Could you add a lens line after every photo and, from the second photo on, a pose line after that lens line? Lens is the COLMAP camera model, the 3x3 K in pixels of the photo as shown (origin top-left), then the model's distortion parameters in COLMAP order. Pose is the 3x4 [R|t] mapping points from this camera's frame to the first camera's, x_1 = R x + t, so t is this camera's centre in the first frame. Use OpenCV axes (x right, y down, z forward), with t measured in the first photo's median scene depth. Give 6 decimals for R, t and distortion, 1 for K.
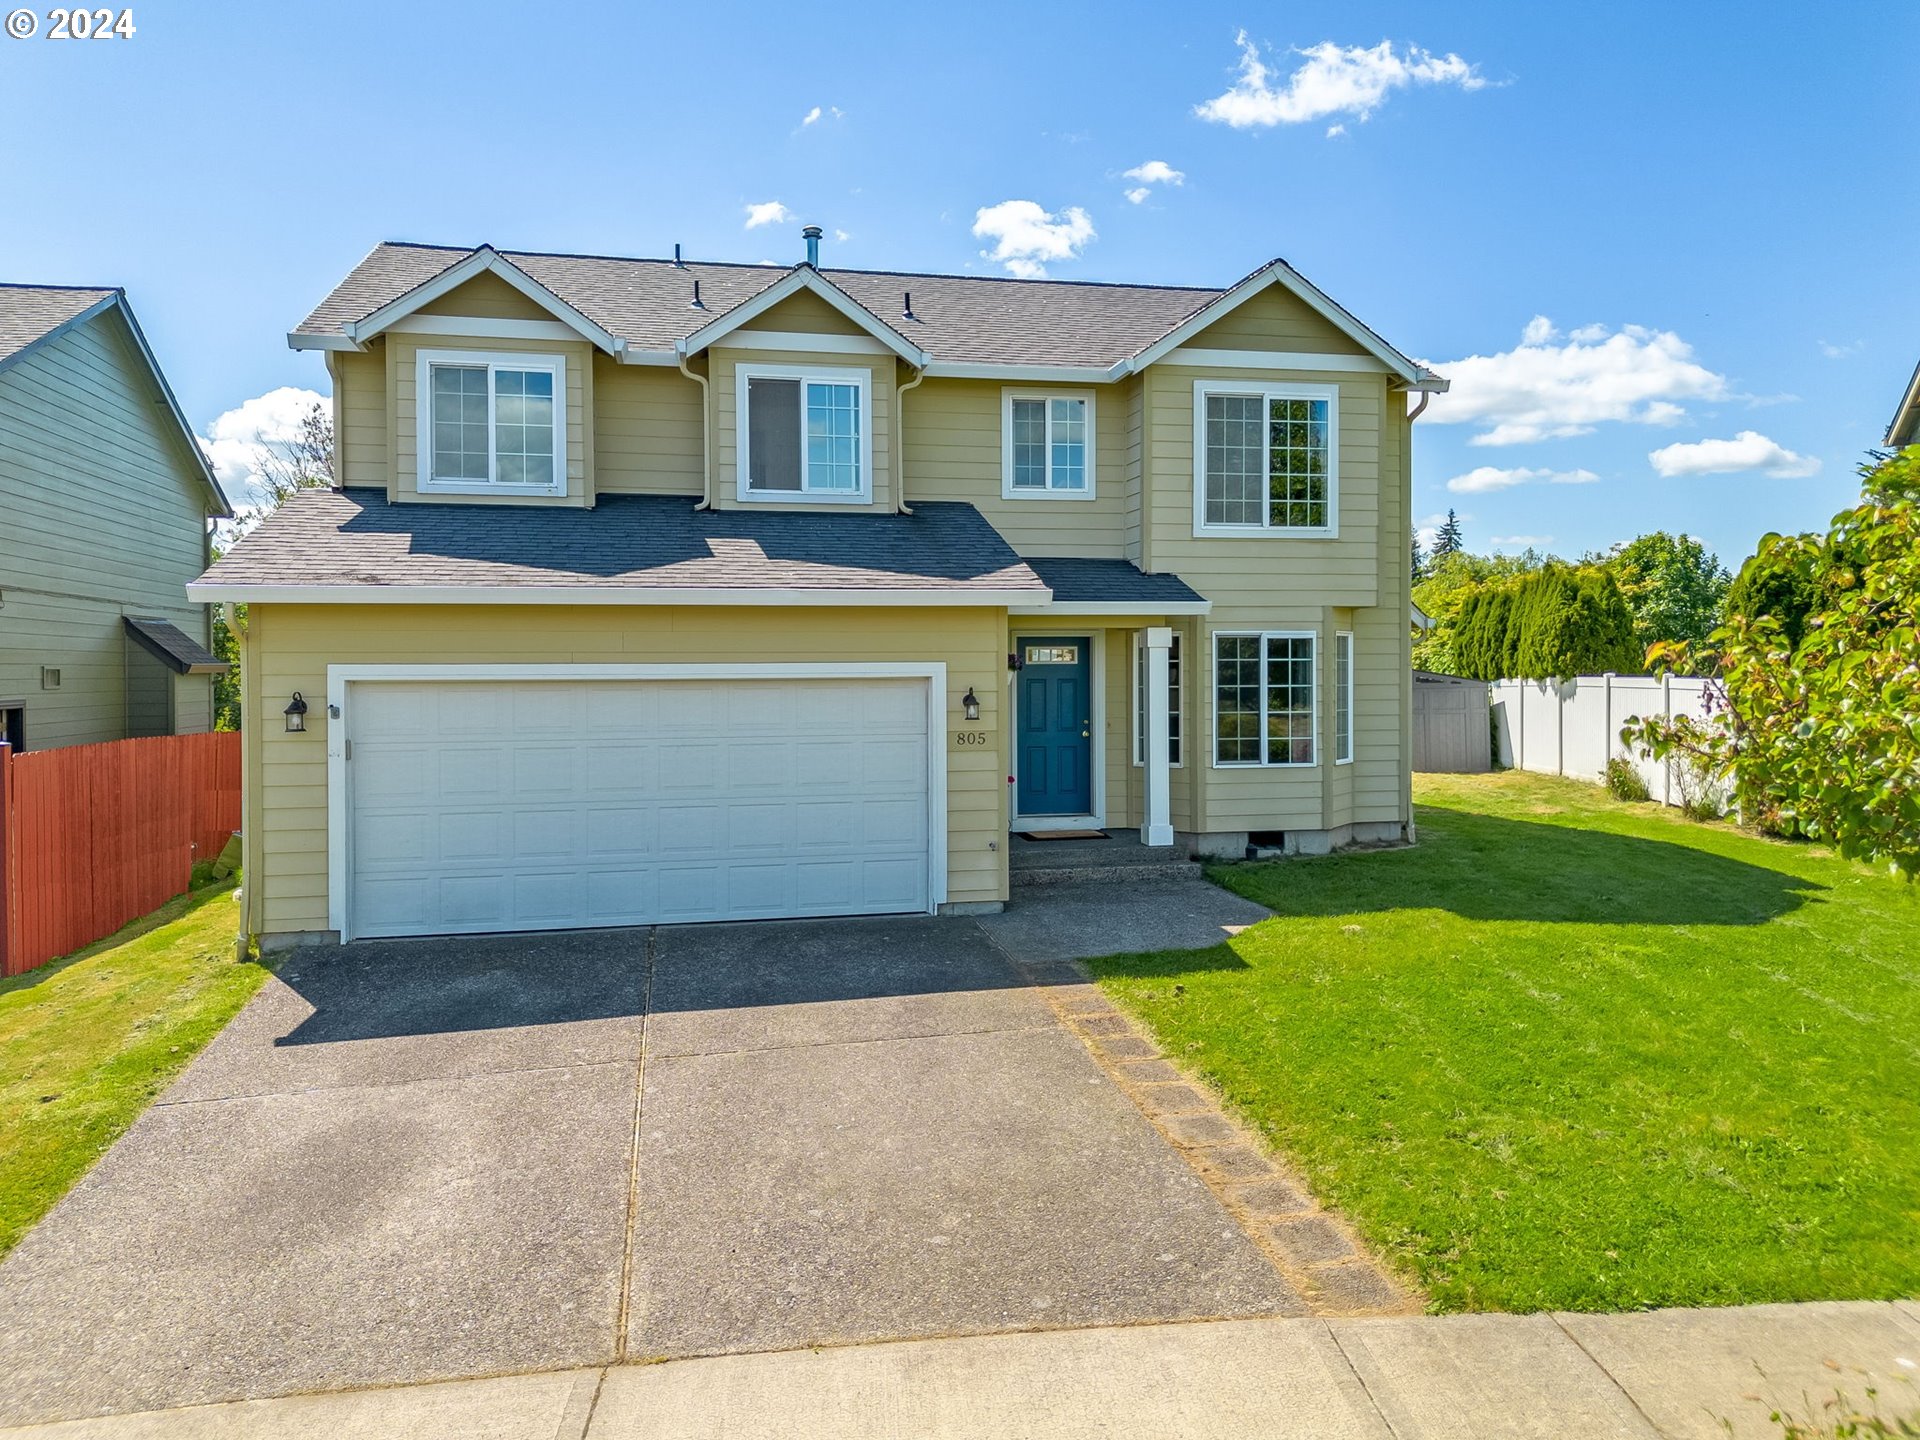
lens RADIAL K [[1354.1, 0, 958.8], [0, 1354.1, 707.5], [0, 0, 1]] dist [0.021291, -0.005031]
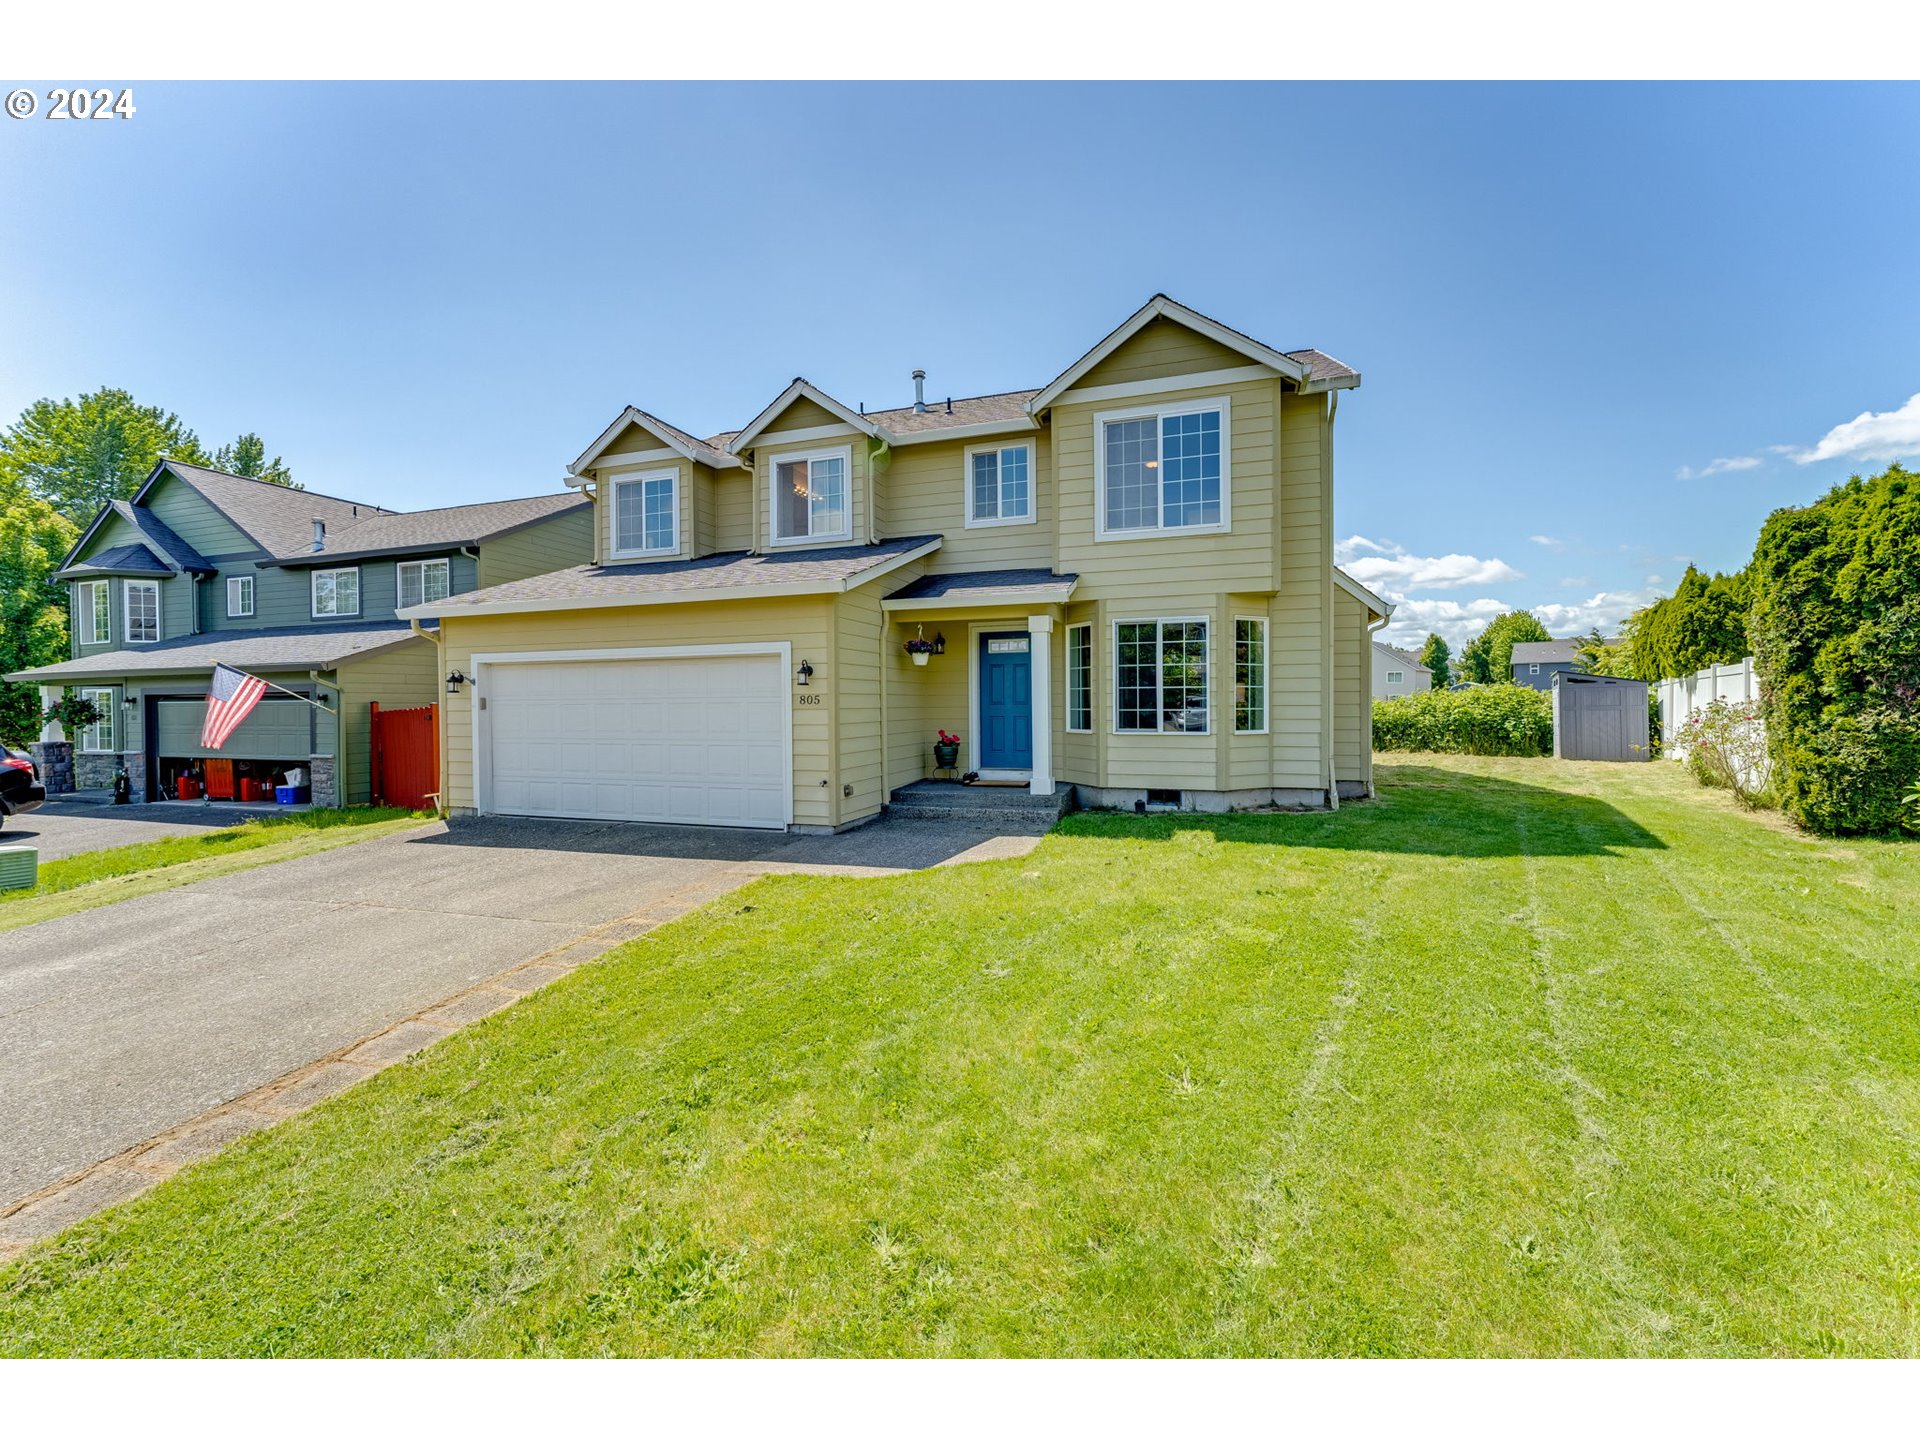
lens RADIAL K [[765.8, 0, 954.8], [0, 765.8, 714.2], [0, 0, 1]] dist [-0.001691, 0.000193]
pose [[0.872175, 0.006062, -0.489157, 0.394725], [-0.008988, 0.999953, -0.003632, 0.030864], [0.489112, 0.007565, 0.872188, 0.339898]]
